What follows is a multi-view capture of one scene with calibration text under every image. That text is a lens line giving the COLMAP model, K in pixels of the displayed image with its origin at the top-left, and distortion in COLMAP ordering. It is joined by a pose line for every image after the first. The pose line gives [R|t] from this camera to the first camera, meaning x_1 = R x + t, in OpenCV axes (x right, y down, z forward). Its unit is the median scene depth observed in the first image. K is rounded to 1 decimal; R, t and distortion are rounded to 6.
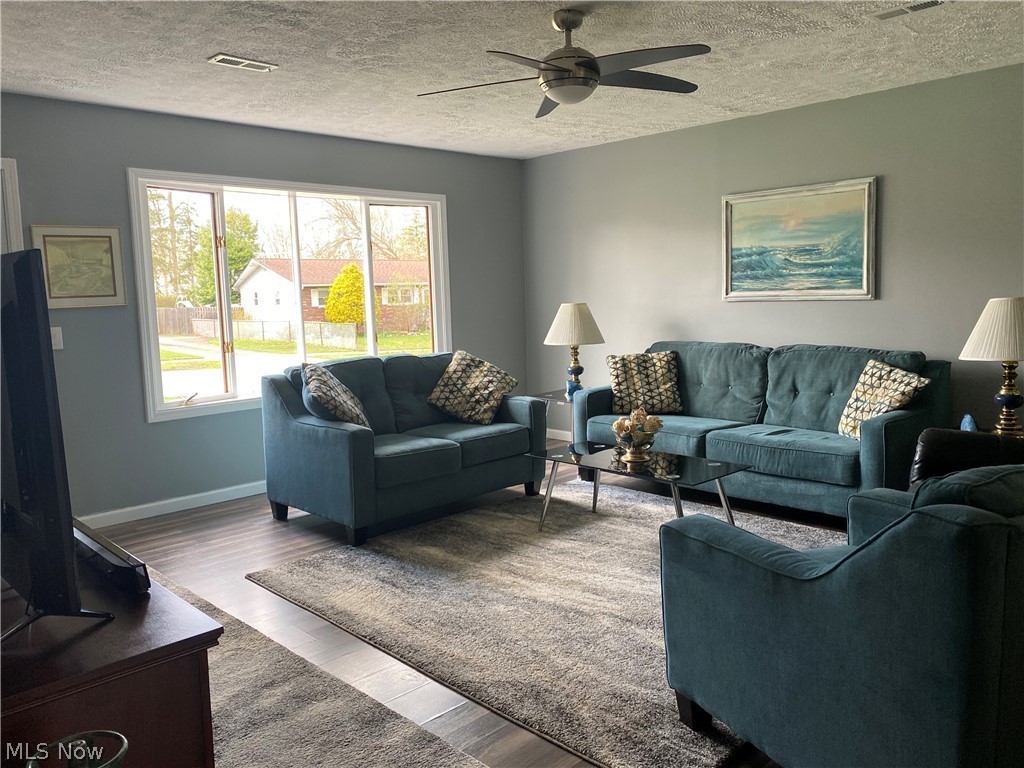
lens RADIAL K [[785.0, 0, 506.6], [0, 785.0, 379.8], [0, 0, 1]] dist [0.015592, -0.004982]
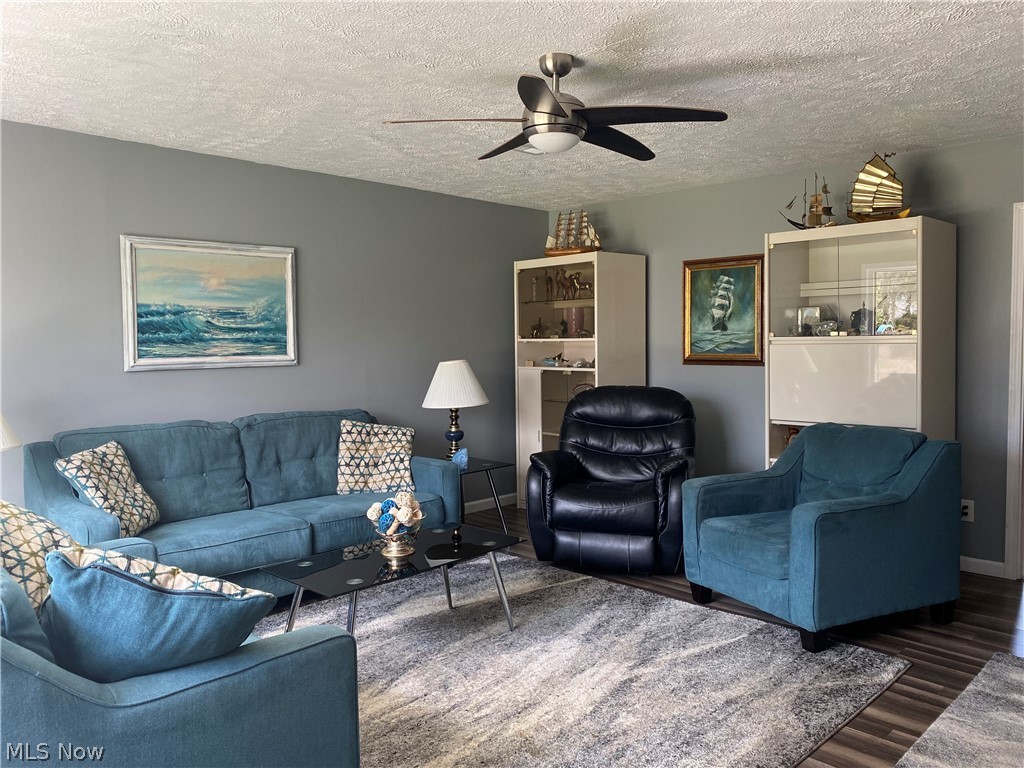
lens RADIAL K [[785.0, 0, 506.6], [0, 785.0, 379.8], [0, 0, 1]] dist [0.015592, -0.004982]
pose [[-0.019653, -0.030183, 0.999351, -0.555359], [0.121224, 0.992098, 0.032348, -0.079509], [-0.992431, 0.121781, -0.015839, 0.717473]]
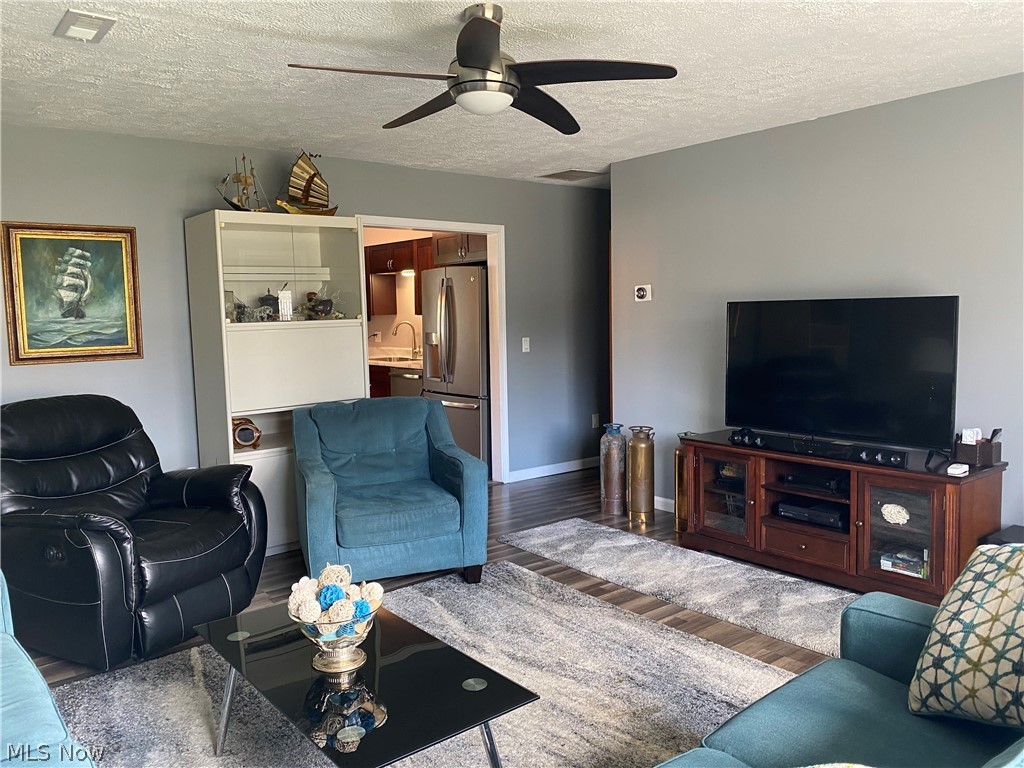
lens RADIAL K [[785.0, 0, 506.6], [0, 785.0, 379.8], [0, 0, 1]] dist [0.015592, -0.004982]
pose [[-0.994374, 0.036181, 0.099551, -0.010193], [0.055842, 0.977702, 0.202438, -0.159292], [-0.090007, 0.206859, -0.974222, 1.214359]]
